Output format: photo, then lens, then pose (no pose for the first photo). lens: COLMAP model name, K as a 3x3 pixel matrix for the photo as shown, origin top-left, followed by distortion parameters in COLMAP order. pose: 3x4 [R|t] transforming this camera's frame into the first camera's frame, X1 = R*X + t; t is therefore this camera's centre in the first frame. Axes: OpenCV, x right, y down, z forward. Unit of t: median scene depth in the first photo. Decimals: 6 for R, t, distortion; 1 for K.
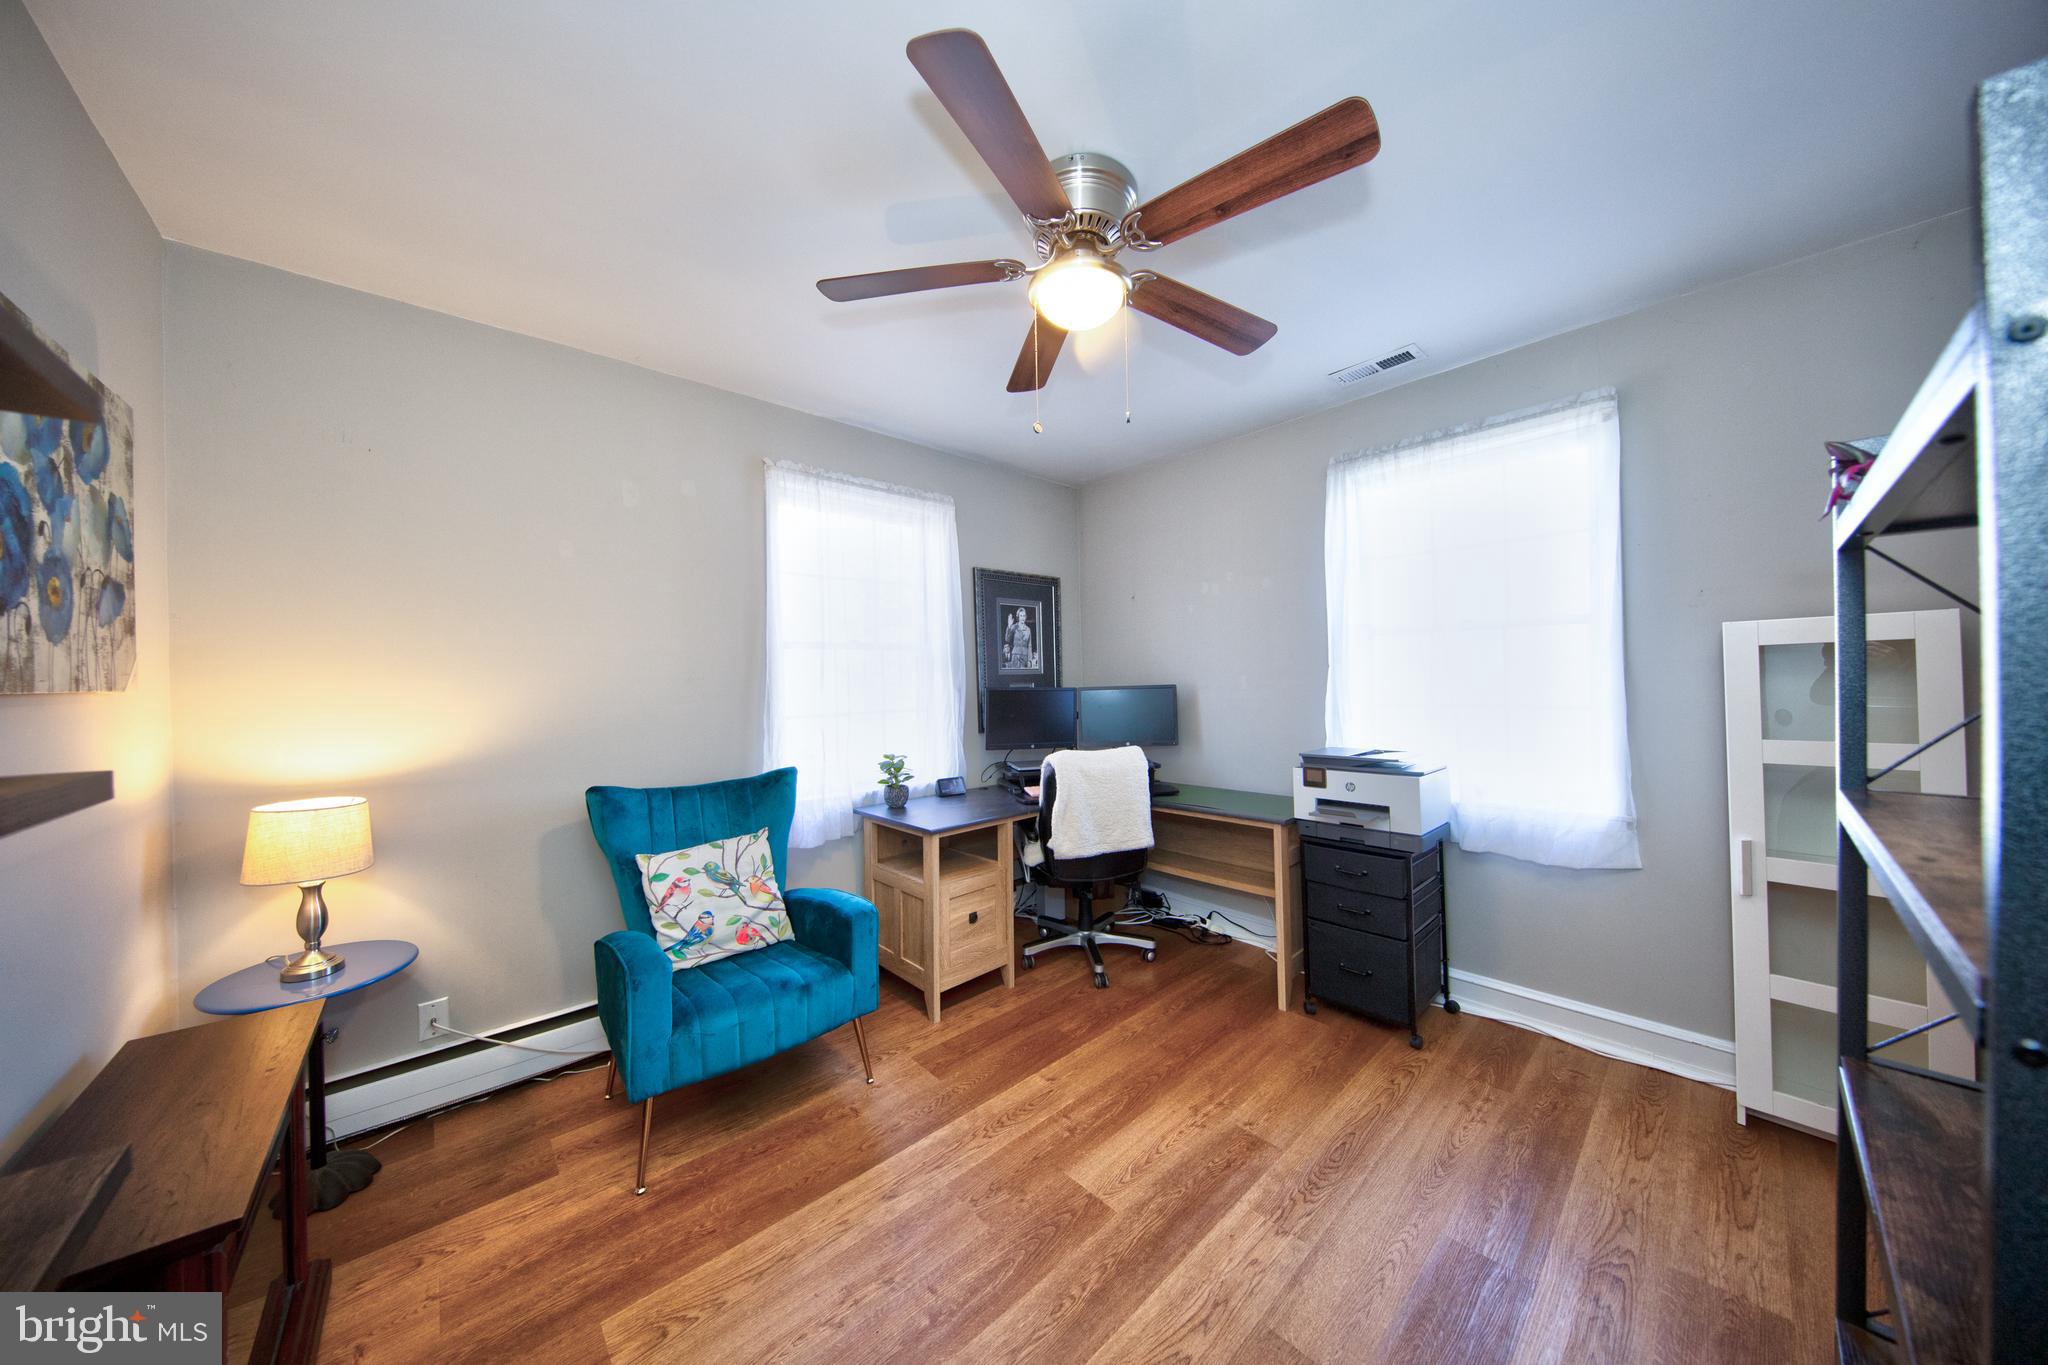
lens RADIAL K [[649.5, 0, 1021.1], [0, 649.5, 678.6], [0, 0, 1]] dist [0.010692, -0.000319]
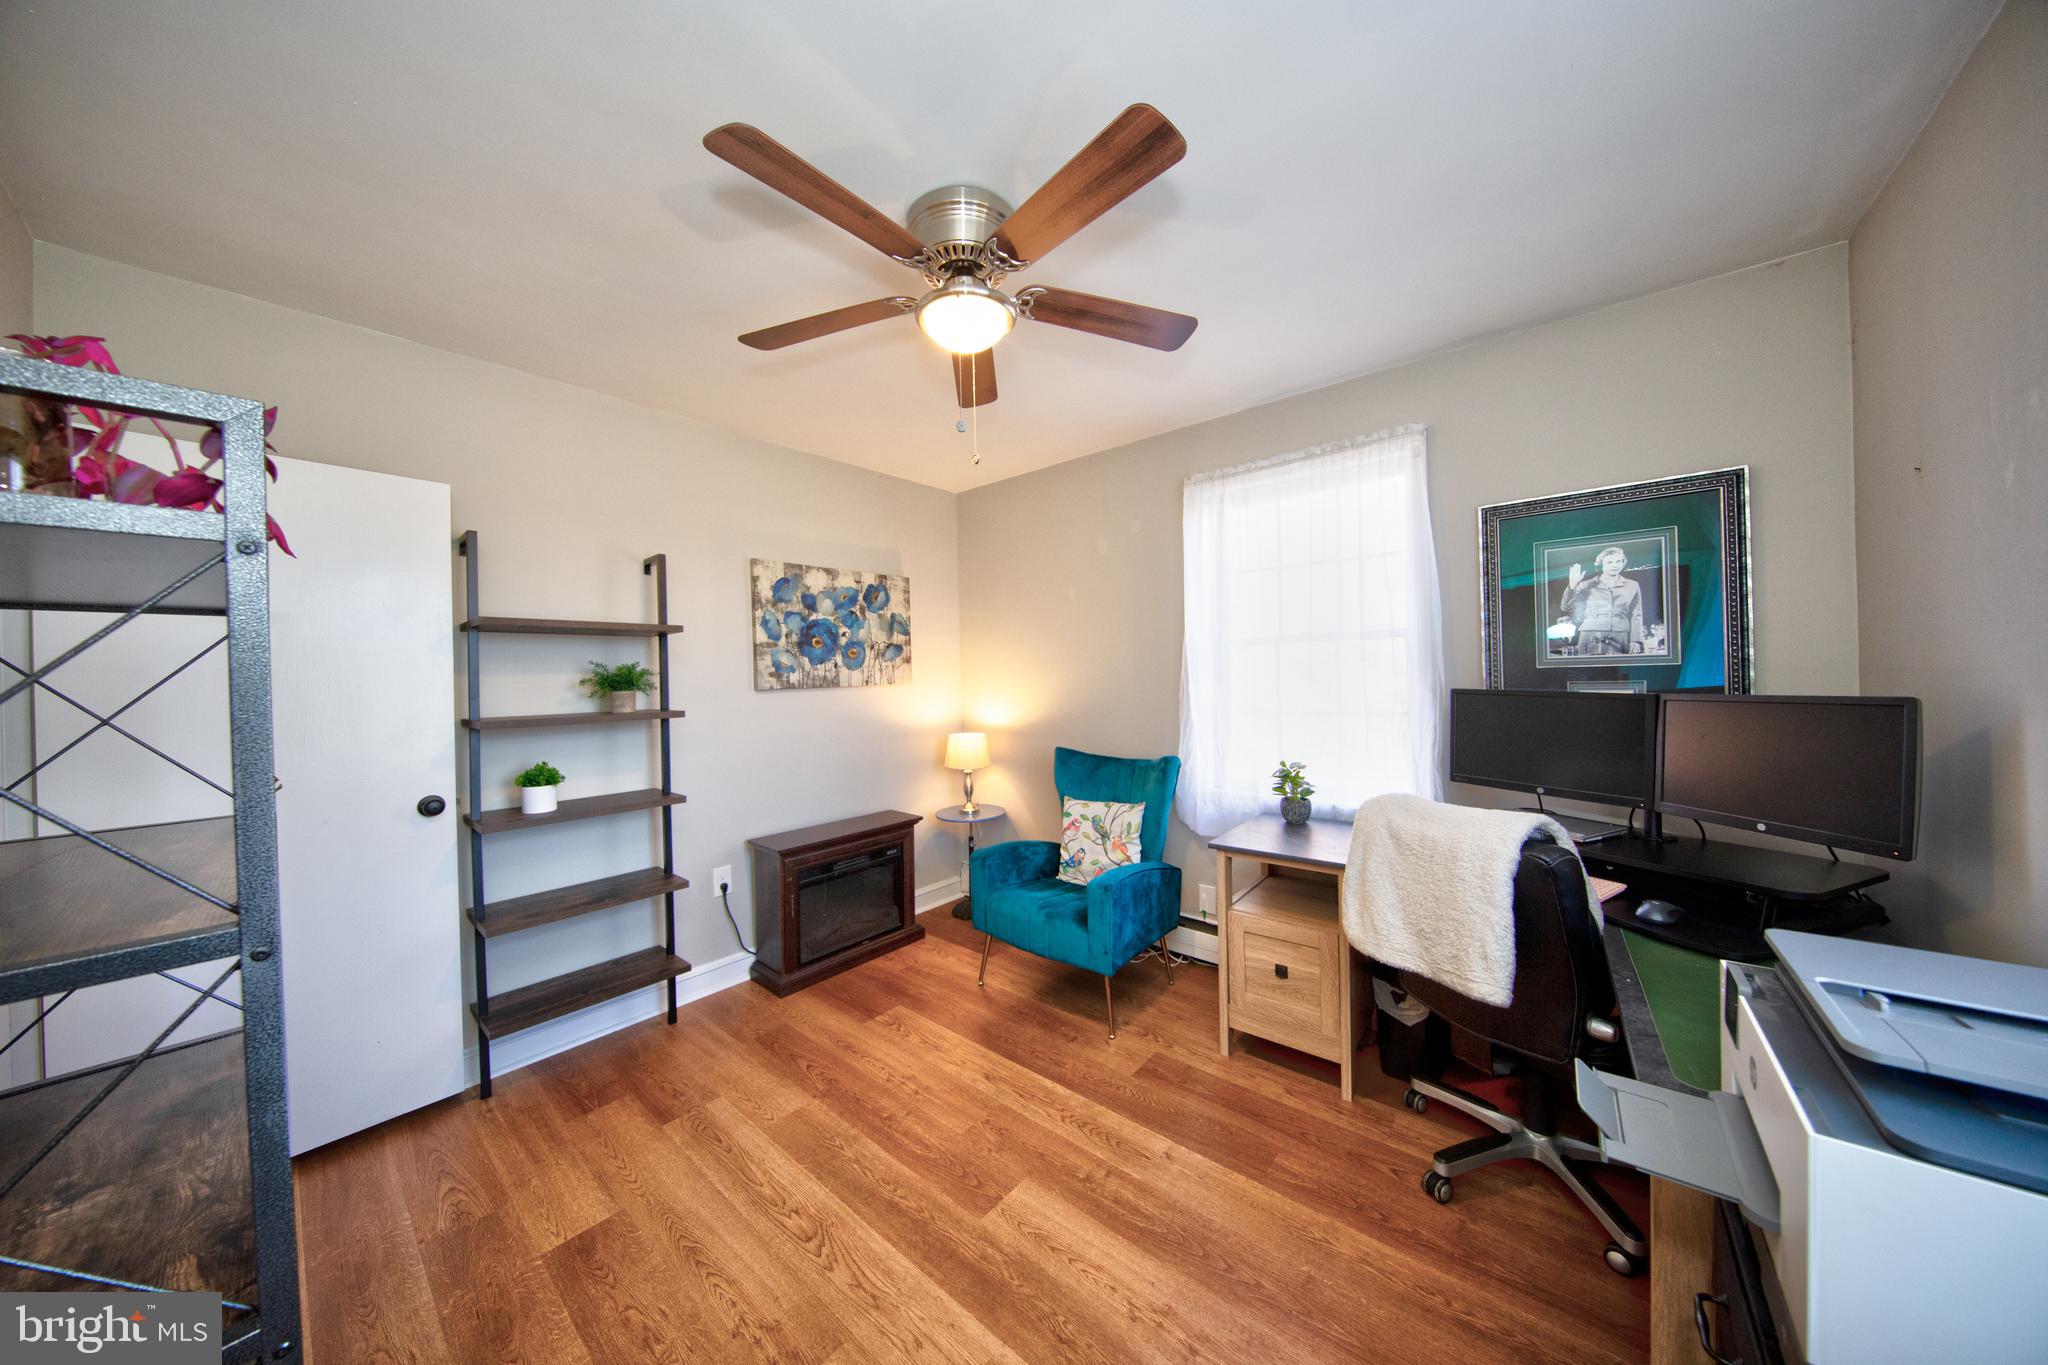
lens RADIAL K [[649.5, 0, 1021.1], [0, 649.5, 680.2], [0, 0, 1]] dist [0.010692, -0.000319]
pose [[0.130183, 0.021470, -0.991258, 1.070146], [0.020797, 0.999486, 0.024379, -0.040754], [0.991272, -0.023789, 0.129669, 0.891500]]
